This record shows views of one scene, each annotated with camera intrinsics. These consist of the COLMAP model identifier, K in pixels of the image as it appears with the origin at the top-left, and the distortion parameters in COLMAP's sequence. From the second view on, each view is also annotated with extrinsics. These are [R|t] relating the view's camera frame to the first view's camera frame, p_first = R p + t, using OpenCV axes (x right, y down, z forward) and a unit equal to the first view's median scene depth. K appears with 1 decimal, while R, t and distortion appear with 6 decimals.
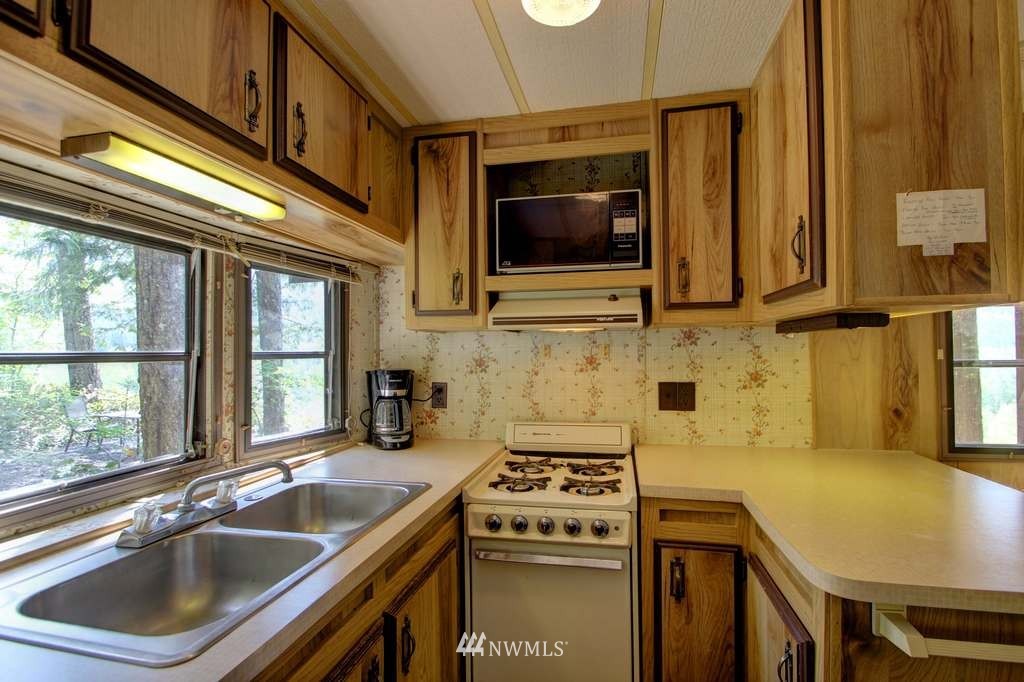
lens RADIAL K [[482.9, 0, 516.3], [0, 482.9, 344.1], [0, 0, 1]] dist [-0.004292, -0.001849]
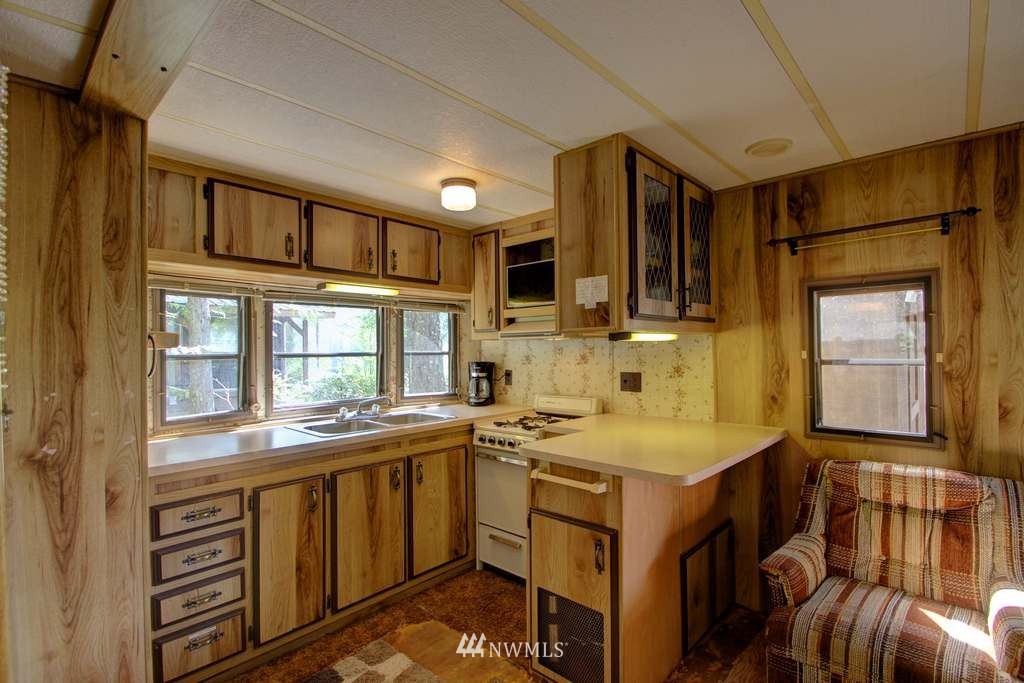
lens RADIAL K [[482.9, 0, 513.1], [0, 482.9, 343.3], [0, 0, 1]] dist [-0.004292, -0.001849]
pose [[0.852641, -0.008238, -0.522432, 0.879399], [0.013584, 0.999887, 0.006403, -0.027050], [0.522320, -0.012556, 0.852657, -0.498981]]
